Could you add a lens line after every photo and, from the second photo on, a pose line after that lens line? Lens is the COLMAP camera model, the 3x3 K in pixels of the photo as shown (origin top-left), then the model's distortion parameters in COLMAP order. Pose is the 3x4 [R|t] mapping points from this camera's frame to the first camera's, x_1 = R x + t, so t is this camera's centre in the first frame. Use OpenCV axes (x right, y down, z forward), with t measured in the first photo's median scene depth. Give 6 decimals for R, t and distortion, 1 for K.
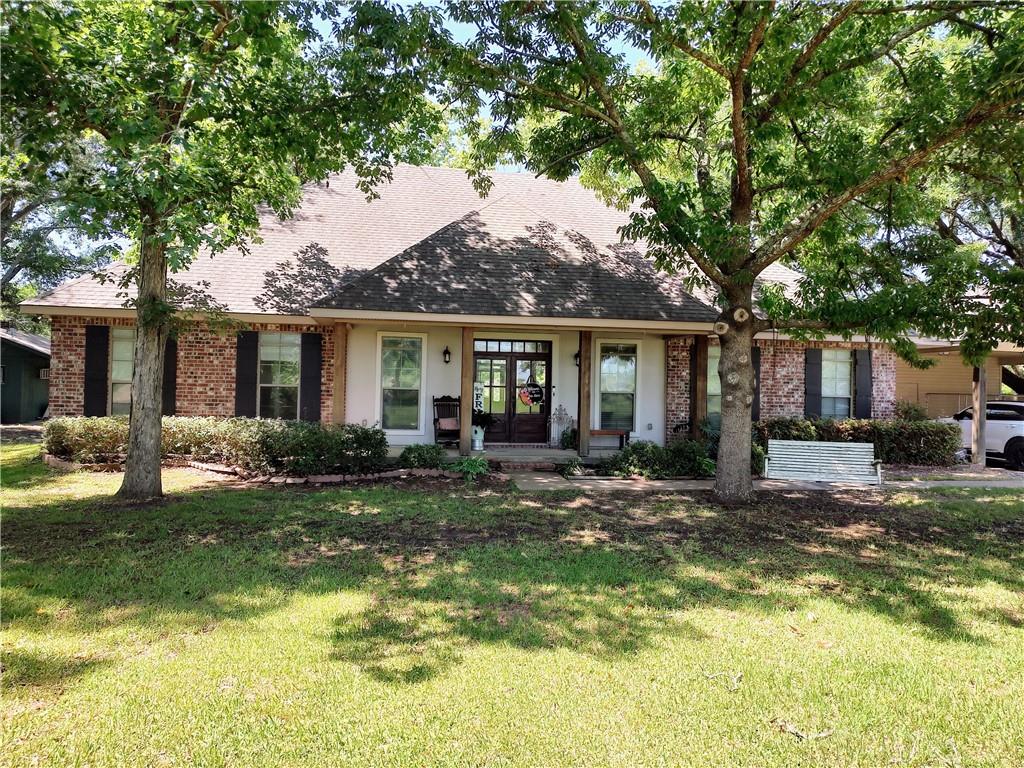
lens RADIAL K [[737.0, 0, 517.5], [0, 737.0, 386.2], [0, 0, 1]] dist [0.015709, -0.009805]
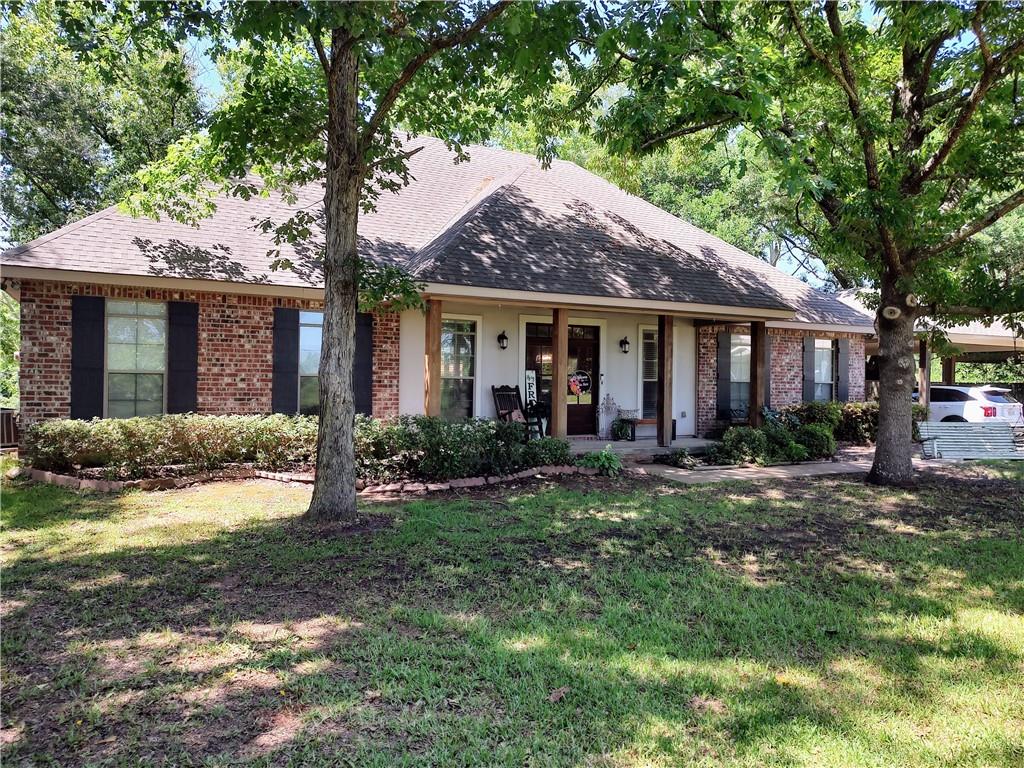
lens RADIAL K [[737.0, 0, 512.2], [0, 737.0, 378.6], [0, 0, 1]] dist [0.015709, -0.009805]
pose [[0.946175, -0.008381, 0.323546, -0.395193], [0.008985, 0.999960, -0.000372, 0.005437], [-0.323530, 0.003259, 0.946212, 0.149380]]
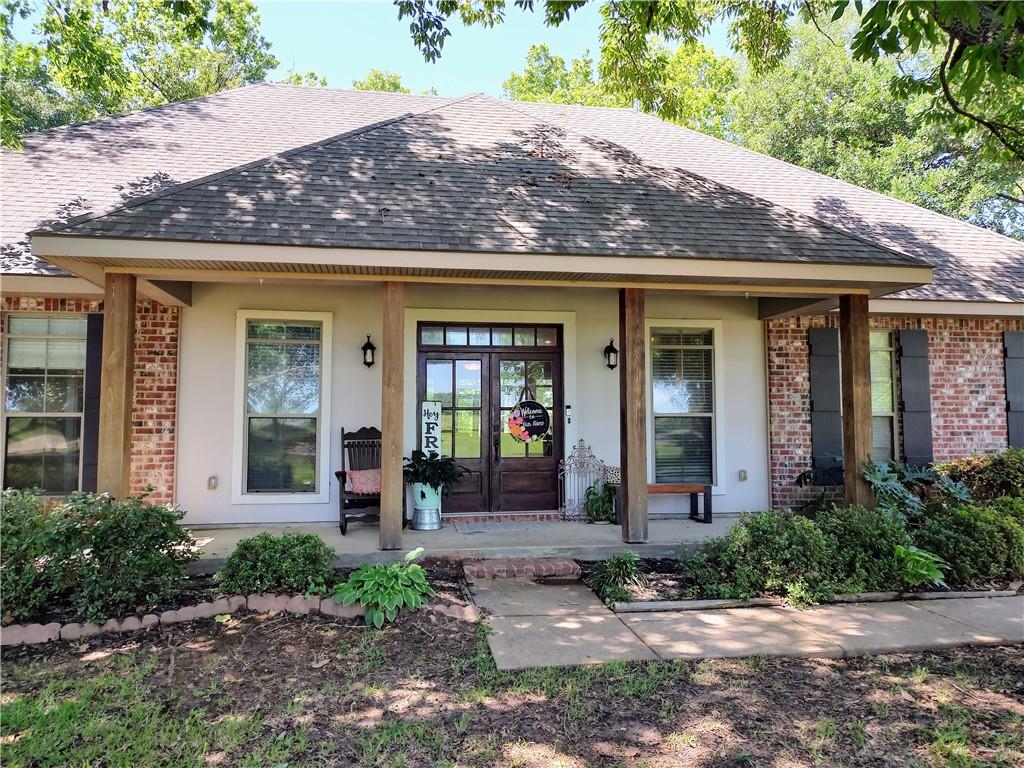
lens RADIAL K [[737.0, 0, 520.4], [0, 737.0, 380.0], [0, 0, 1]] dist [0.015709, -0.009805]
pose [[0.999733, -0.022920, 0.002946, 0.012898], [0.023058, 0.997819, -0.061851, 0.015101], [-0.001522, 0.061902, 0.998081, 0.483445]]
